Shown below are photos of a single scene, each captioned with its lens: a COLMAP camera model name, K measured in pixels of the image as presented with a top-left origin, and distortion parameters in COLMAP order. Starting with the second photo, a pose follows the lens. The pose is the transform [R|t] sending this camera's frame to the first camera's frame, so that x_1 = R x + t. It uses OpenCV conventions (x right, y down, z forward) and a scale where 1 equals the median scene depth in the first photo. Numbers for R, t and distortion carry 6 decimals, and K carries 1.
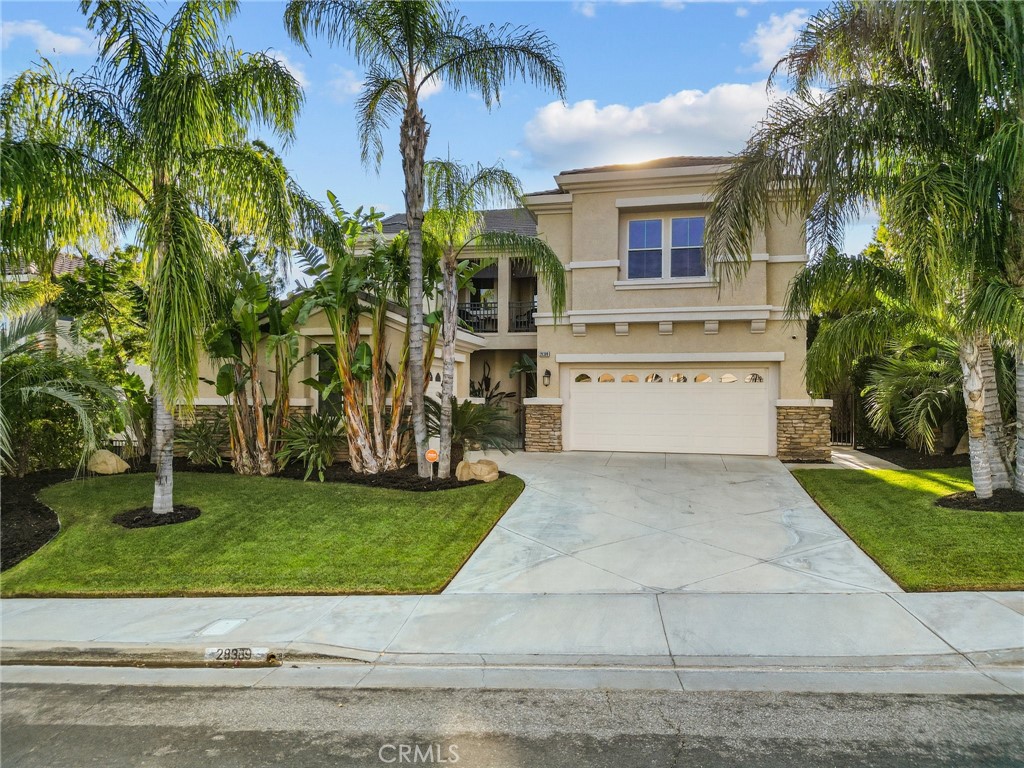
lens RADIAL K [[718.2, 0, 514.6], [0, 718.2, 385.8], [0, 0, 1]] dist [0.039155, -0.026817]
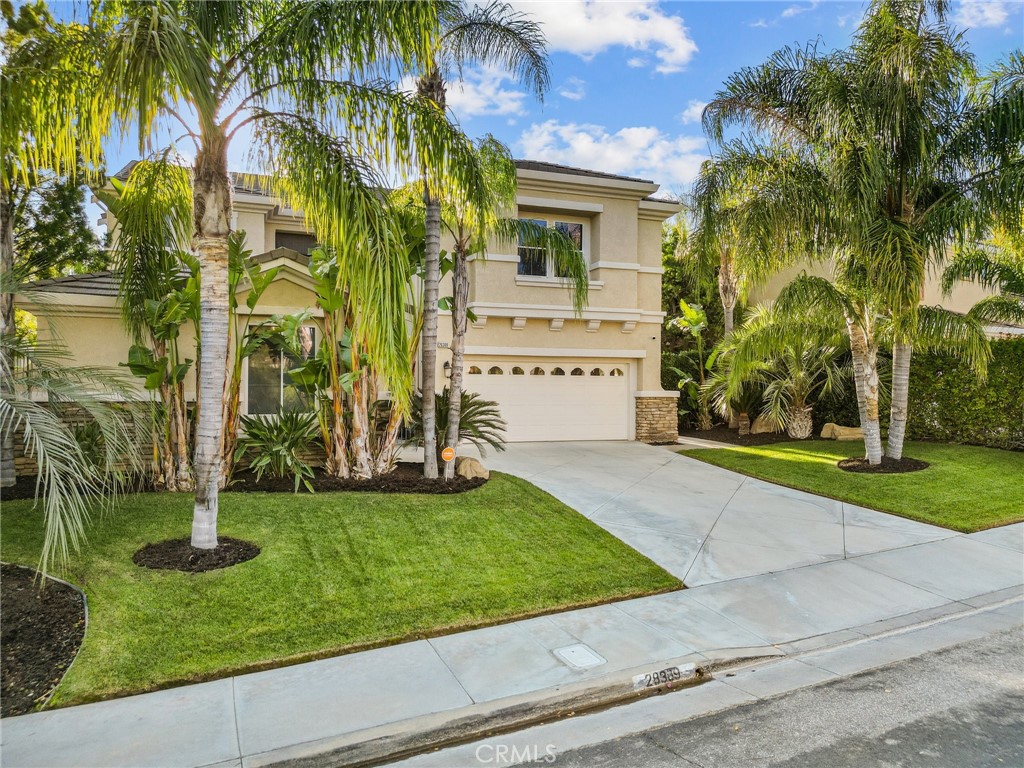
lens RADIAL K [[718.2, 0, 517.5], [0, 718.2, 379.4], [0, 0, 1]] dist [0.039155, -0.026817]
pose [[0.844964, 0.005159, 0.534798, -0.916435], [-0.008964, 0.999950, 0.004518, -0.007039], [-0.534748, -0.008612, 0.844968, 0.292632]]
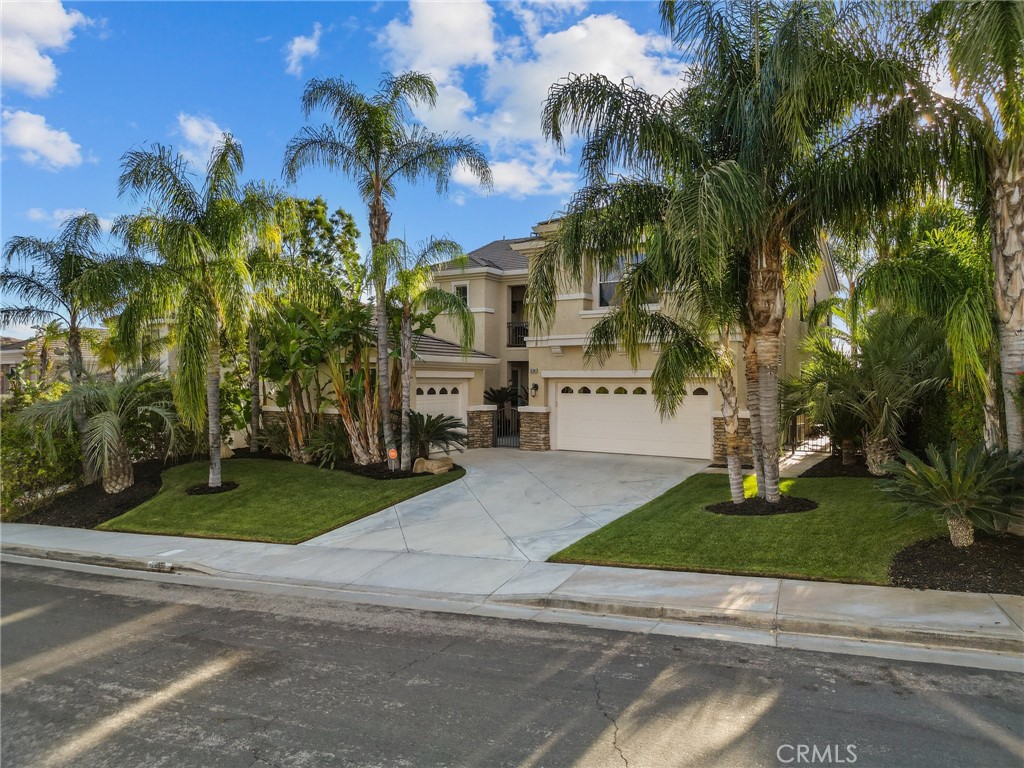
lens RADIAL K [[718.2, 0, 516.0], [0, 718.2, 385.8], [0, 0, 1]] dist [0.039155, -0.026817]
pose [[0.945446, -0.001656, -0.325776, 0.960321], [0.009480, 0.999703, 0.022432, -0.108048], [0.325642, -0.024297, 0.945181, -0.393306]]
